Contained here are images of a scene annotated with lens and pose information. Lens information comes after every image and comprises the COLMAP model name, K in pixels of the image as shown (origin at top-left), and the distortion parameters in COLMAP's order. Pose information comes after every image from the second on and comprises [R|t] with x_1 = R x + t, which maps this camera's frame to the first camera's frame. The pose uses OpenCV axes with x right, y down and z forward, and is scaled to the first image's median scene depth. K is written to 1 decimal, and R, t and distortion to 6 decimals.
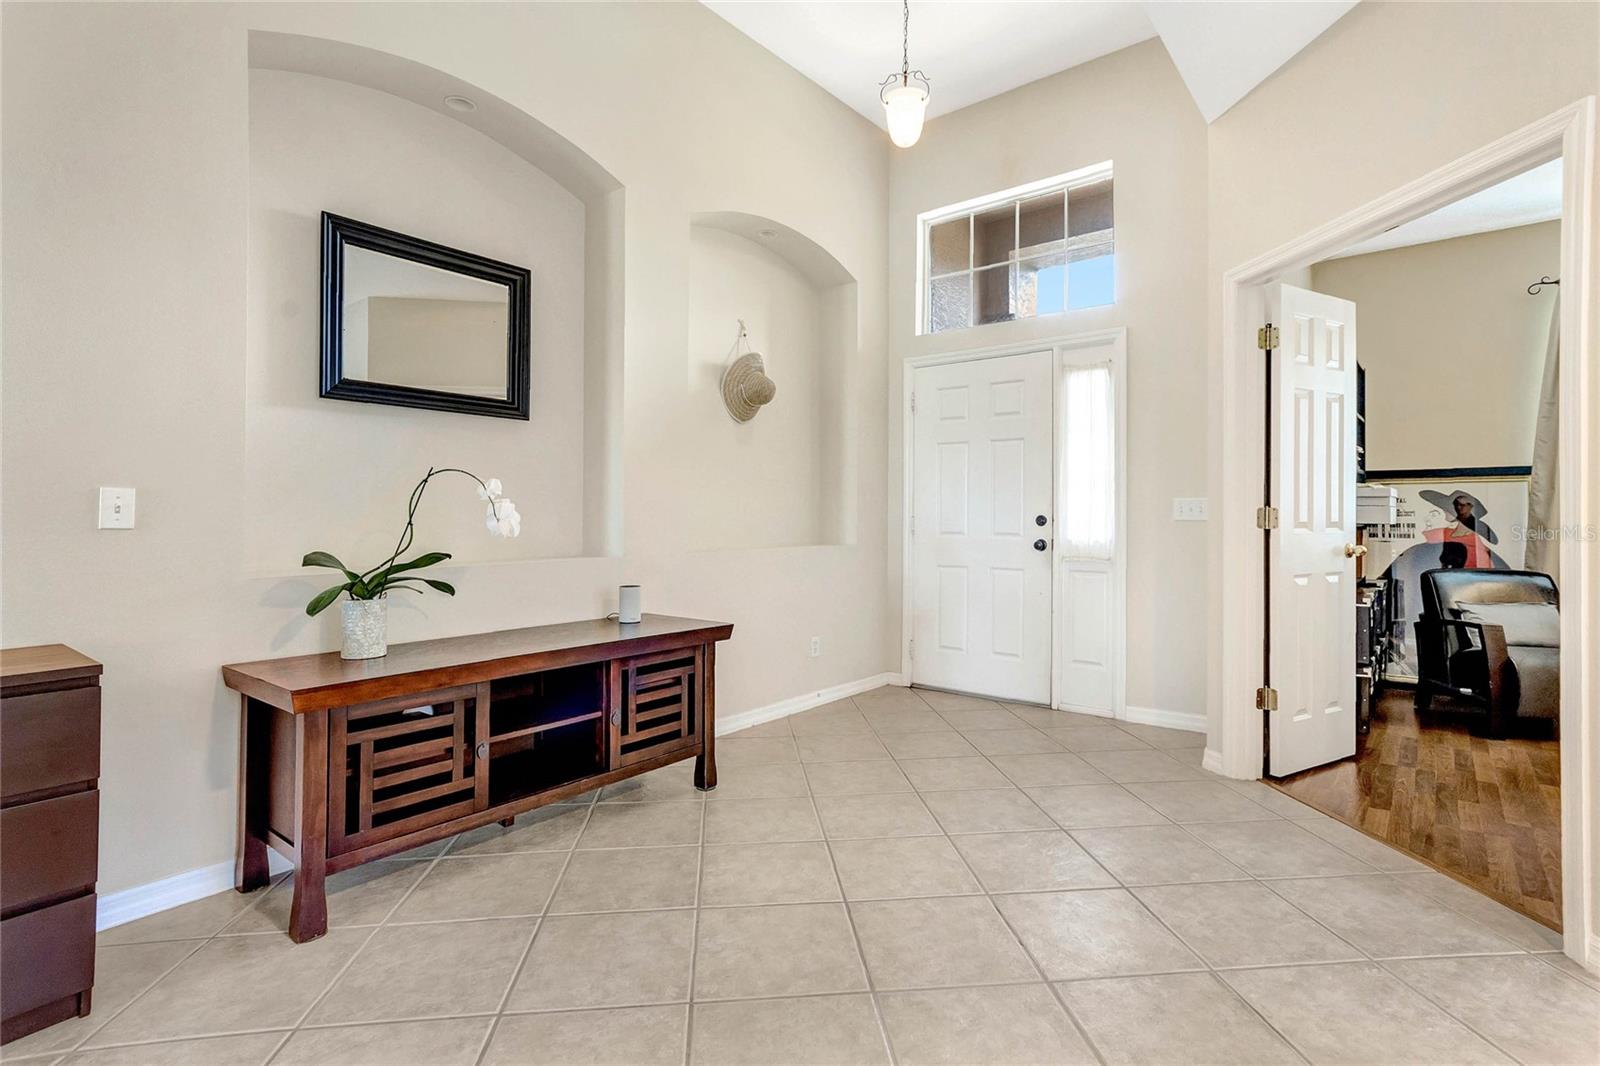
lens RADIAL K [[768.1, 0, 801.1], [0, 768.1, 502.9], [0, 0, 1]] dist [0.000790, 0.000228]
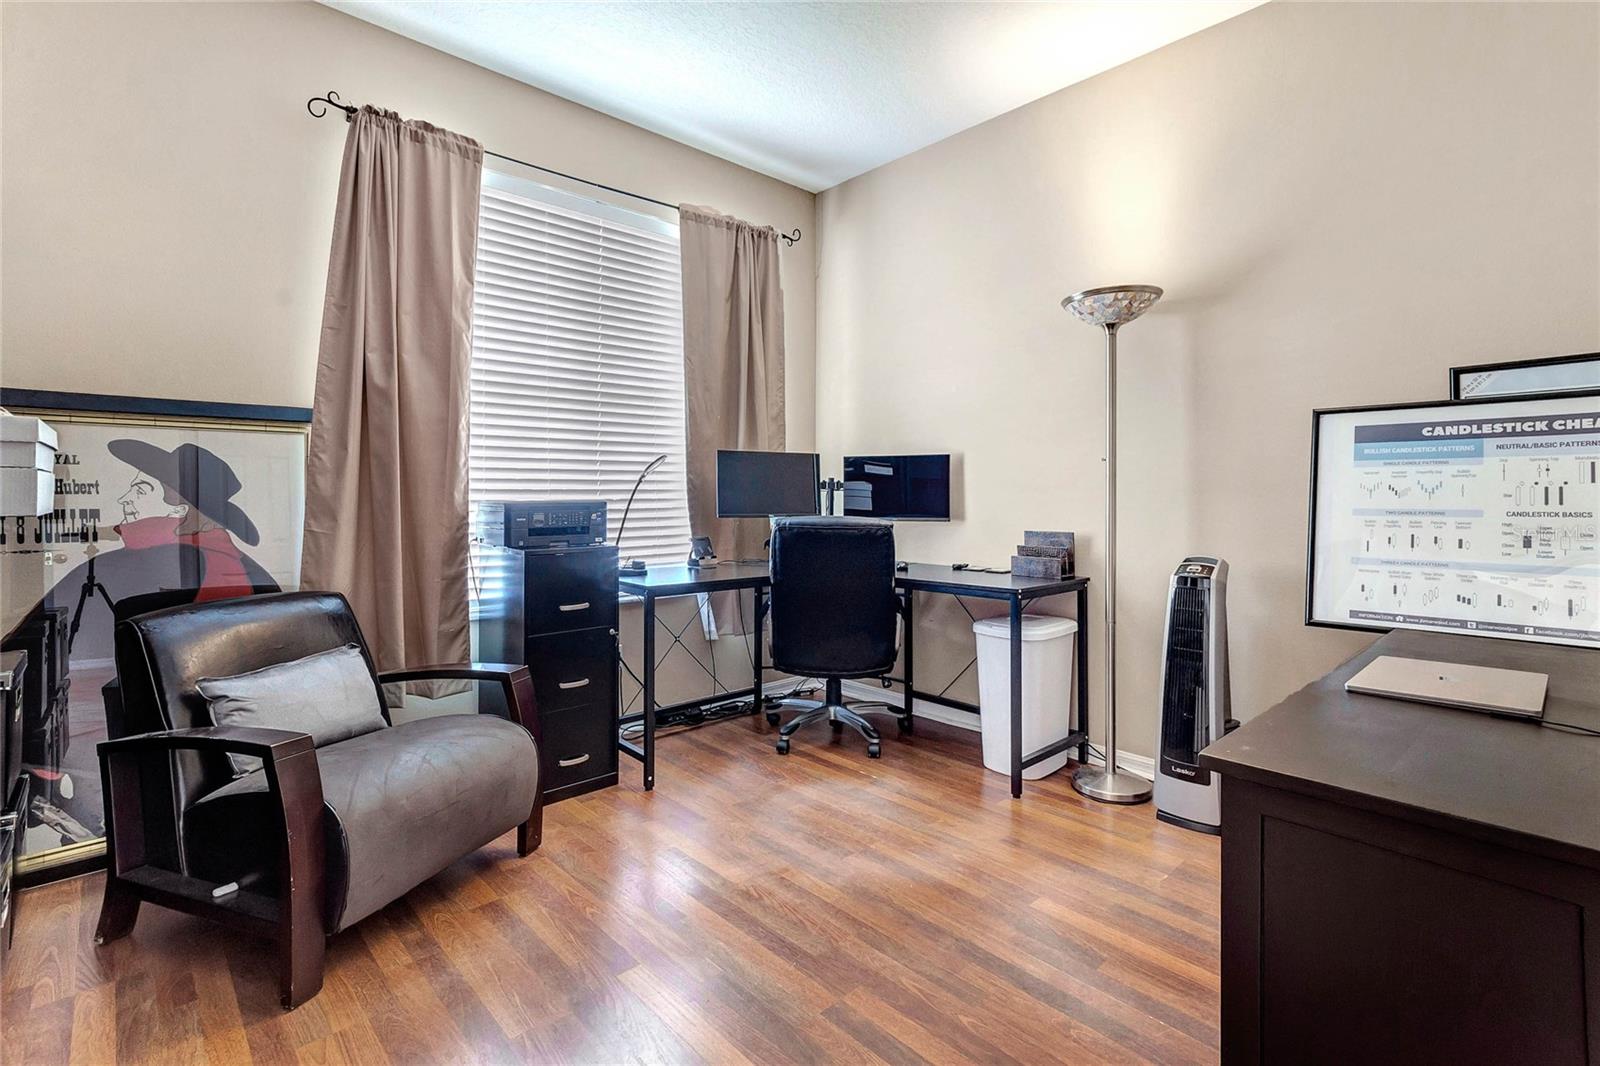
lens RADIAL K [[758.4, 0, 804.8], [0, 758.4, 492.2], [0, 0, 1]] dist [0.000987, 0.000320]
pose [[0.134145, -0.000540, 0.990962, 0.416994], [-0.017940, 0.999835, 0.002973, 0.007663], [-0.990799, -0.018177, 0.134113, 0.536453]]
